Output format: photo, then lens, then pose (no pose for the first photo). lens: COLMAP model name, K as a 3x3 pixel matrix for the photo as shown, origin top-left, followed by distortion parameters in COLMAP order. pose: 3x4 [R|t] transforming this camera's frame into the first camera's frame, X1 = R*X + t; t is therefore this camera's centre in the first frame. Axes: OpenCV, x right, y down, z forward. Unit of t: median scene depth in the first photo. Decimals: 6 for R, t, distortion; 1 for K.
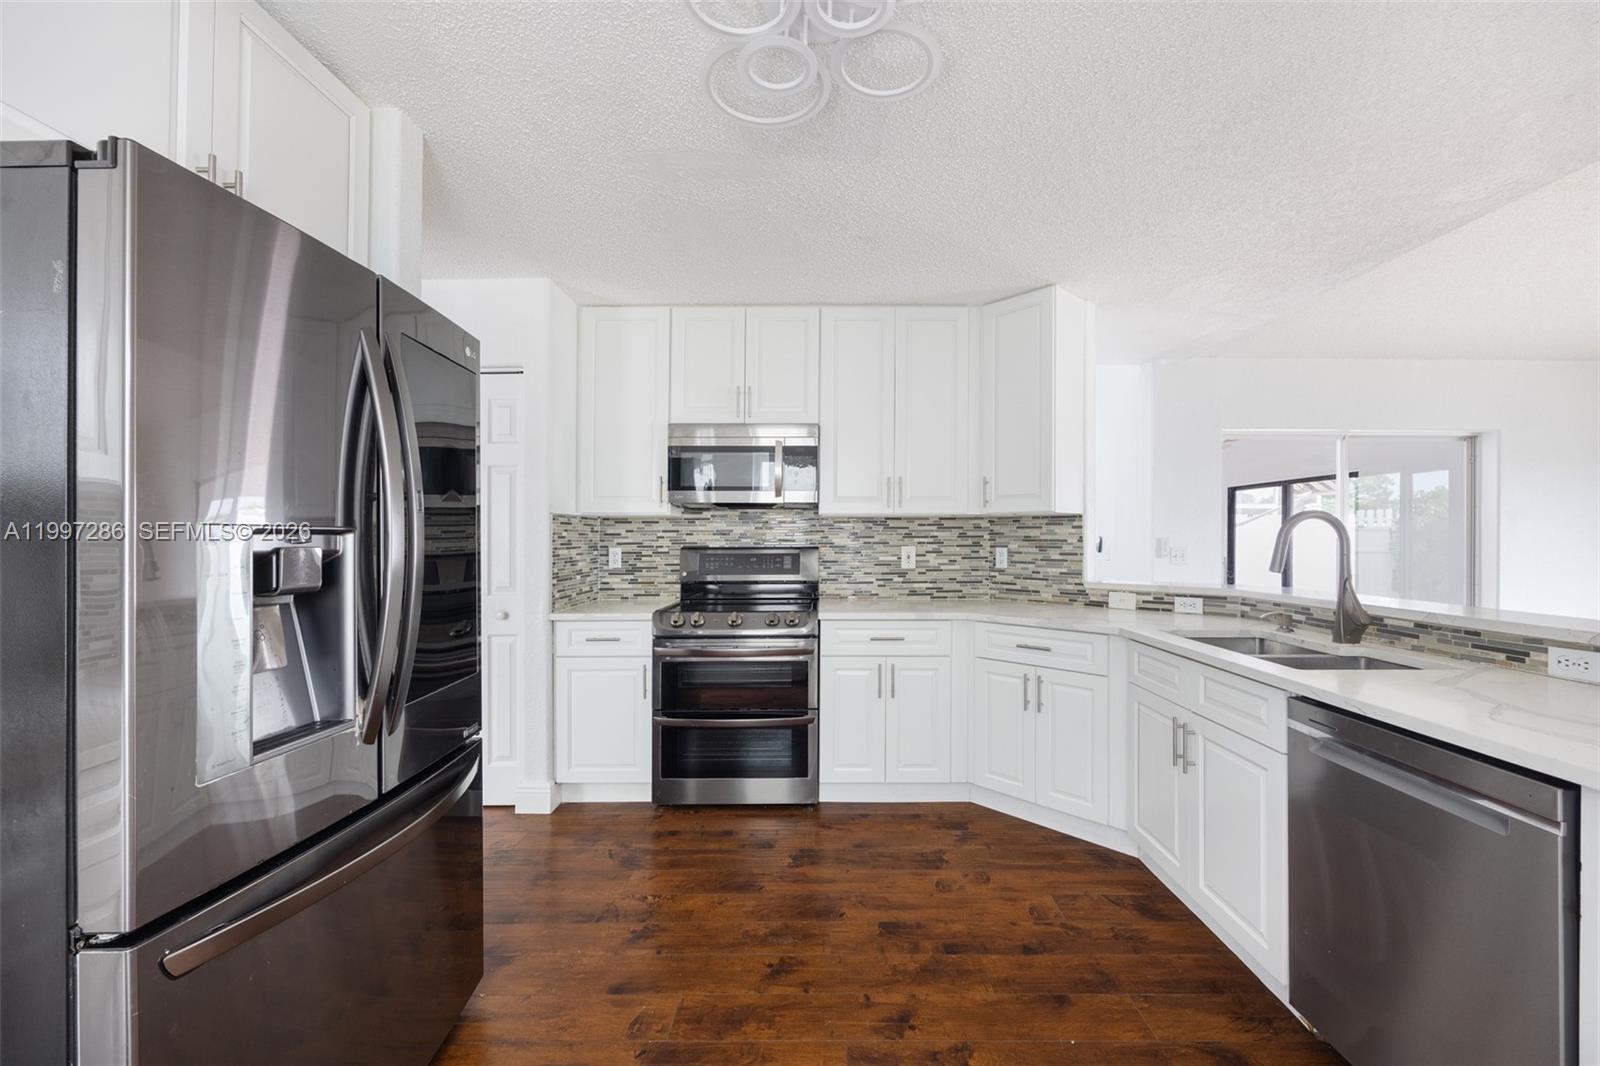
lens RADIAL K [[645.1, 0, 803.7], [0, 645.1, 520.2], [0, 0, 1]] dist [-0.005314, -0.000221]
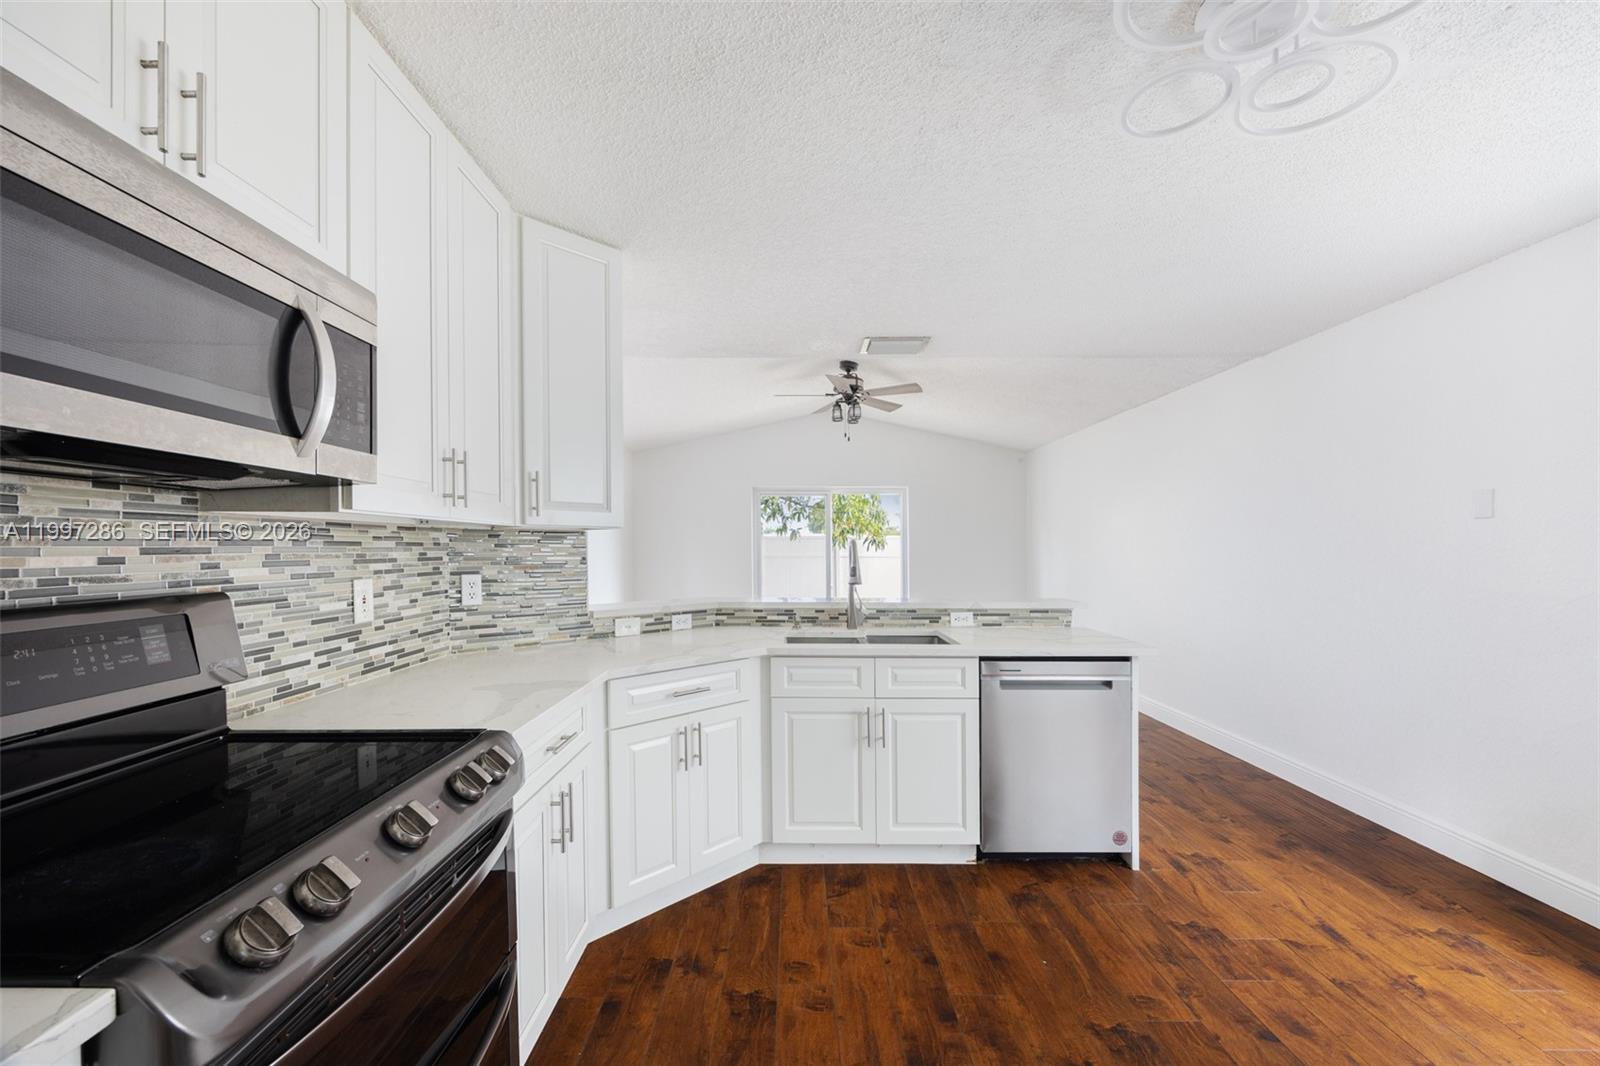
lens RADIAL K [[645.1, 0, 775.0], [0, 645.1, 546.3], [0, 0, 1]] dist [-0.005314, -0.000221]
pose [[-0.024202, 0.003805, 0.999700, -0.393443], [-0.029274, 0.999561, -0.004514, 0.007148], [-0.999278, -0.029374, -0.024080, 0.744156]]
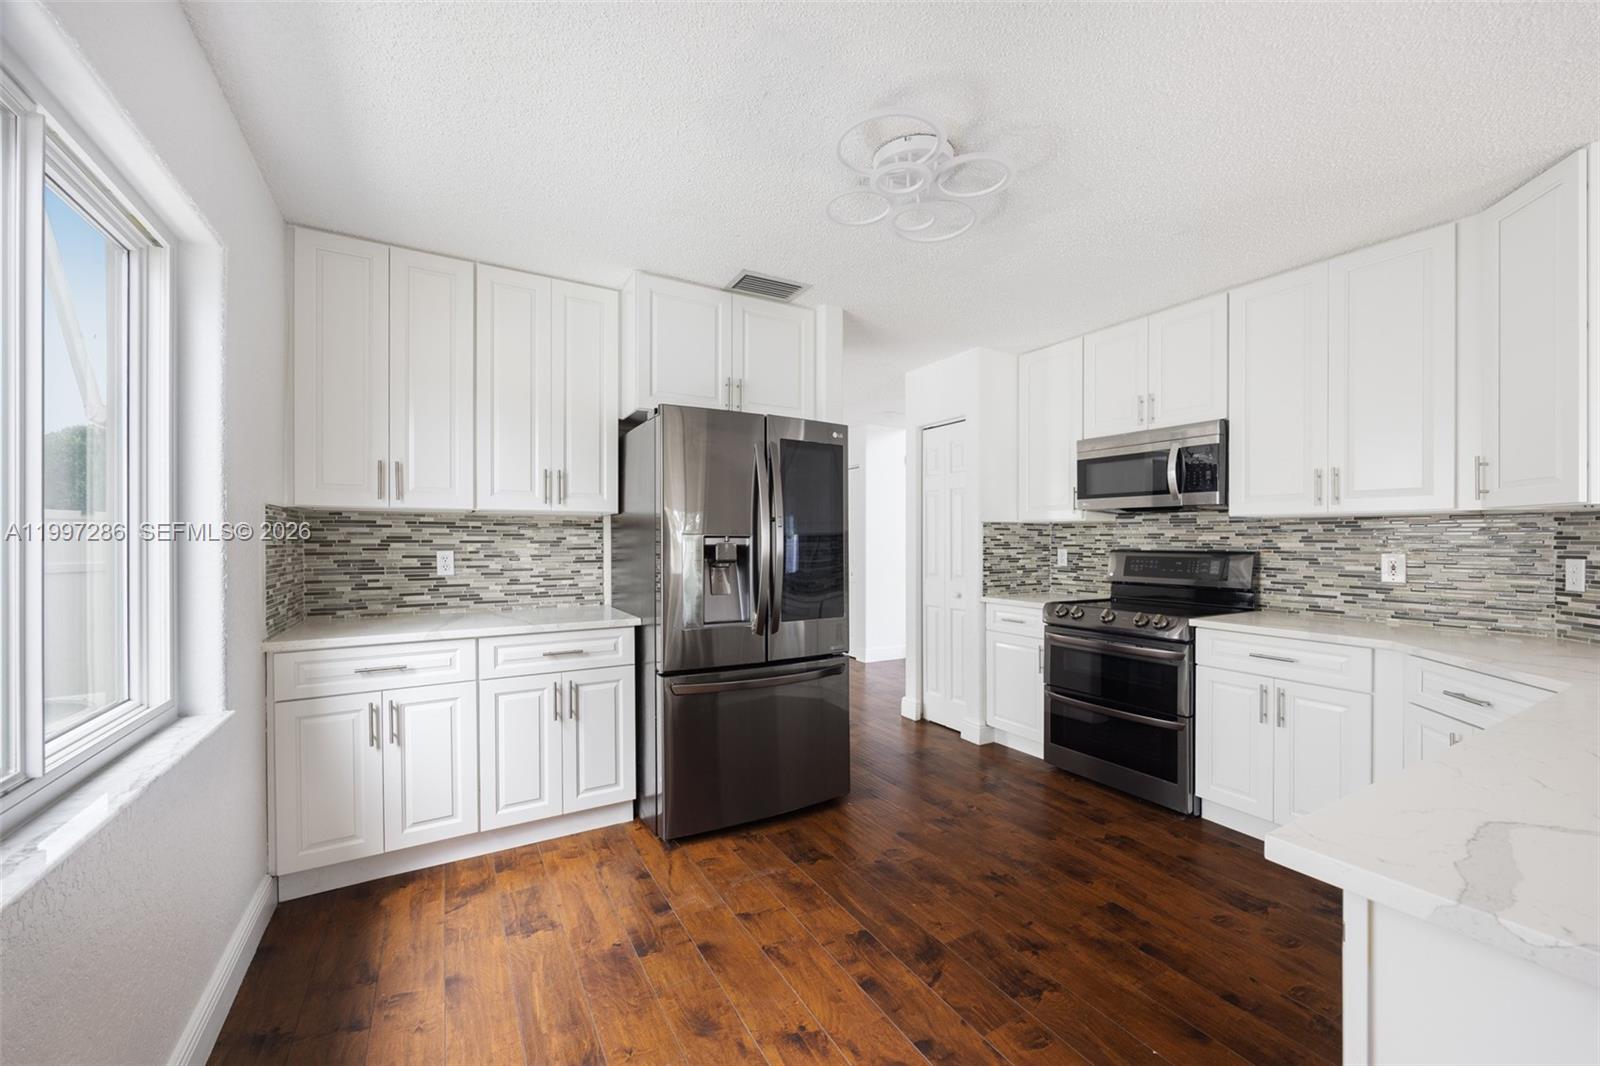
lens RADIAL K [[599.9, 0, 799.4], [0, 599.9, 520.4], [0, 0, 1]] dist [0.001177, -0.000092]
pose [[0.519806, -0.022703, -0.853982, 0.442322], [0.017474, 0.999720, -0.015942, -0.000429], [0.854105, -0.006636, 0.520058, 0.027206]]
